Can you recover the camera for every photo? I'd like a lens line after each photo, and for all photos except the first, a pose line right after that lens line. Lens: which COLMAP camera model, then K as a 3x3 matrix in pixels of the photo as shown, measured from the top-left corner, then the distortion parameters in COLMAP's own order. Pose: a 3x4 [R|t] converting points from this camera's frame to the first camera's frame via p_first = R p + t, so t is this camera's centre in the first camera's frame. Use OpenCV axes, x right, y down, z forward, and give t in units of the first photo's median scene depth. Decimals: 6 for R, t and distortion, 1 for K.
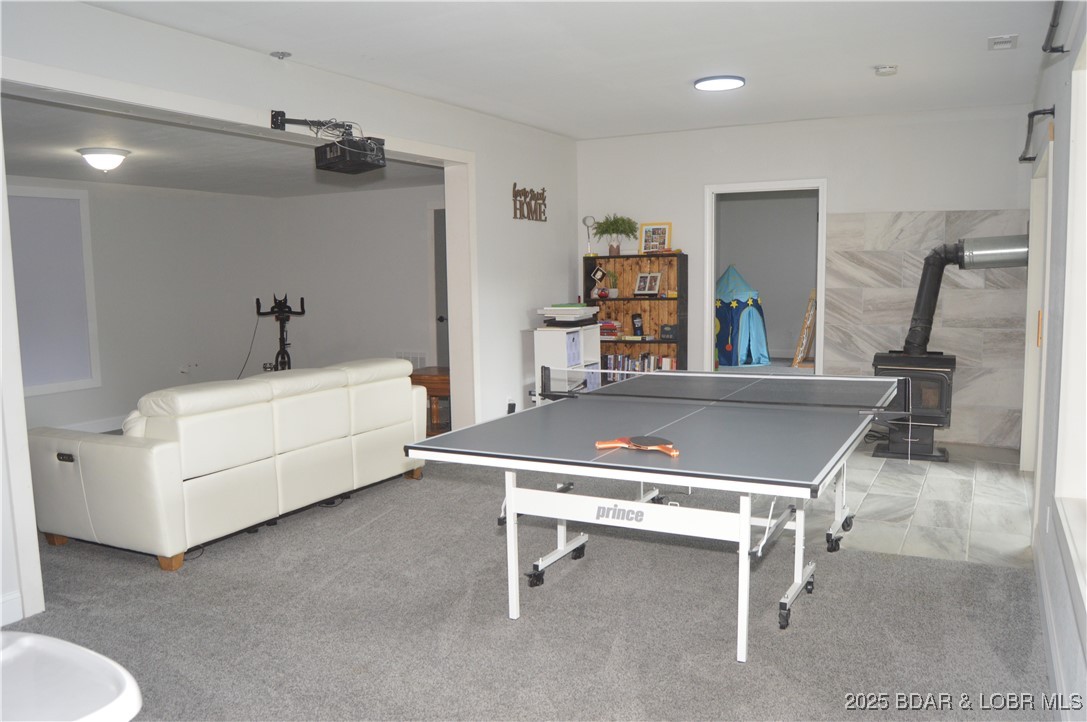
lens RADIAL K [[868.2, 0, 544.0], [0, 868.2, 362.5], [0, 0, 1]] dist [-0.000787, -0.000053]
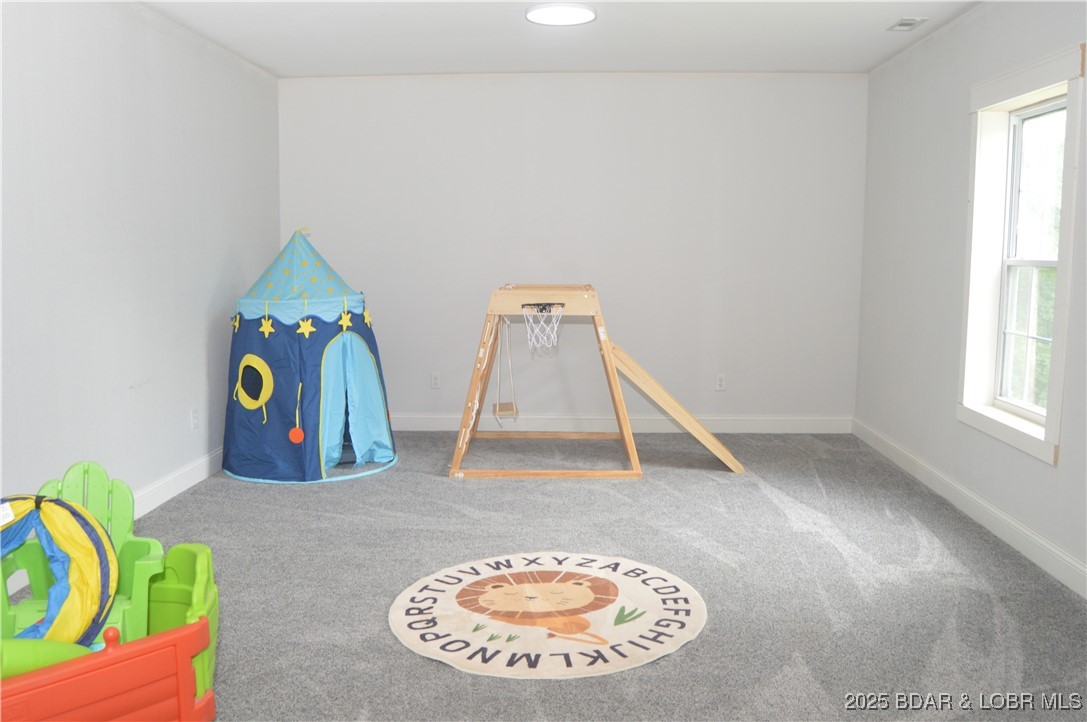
lens RADIAL K [[868.2, 0, 543.5], [0, 868.2, 358.3], [0, 0, 1]] dist [-0.000787, -0.000053]
pose [[0.903877, -0.037642, 0.426134, 0.145017], [0.024030, 0.999016, 0.037277, -0.064924], [-0.427118, -0.023453, 0.903892, 0.582294]]
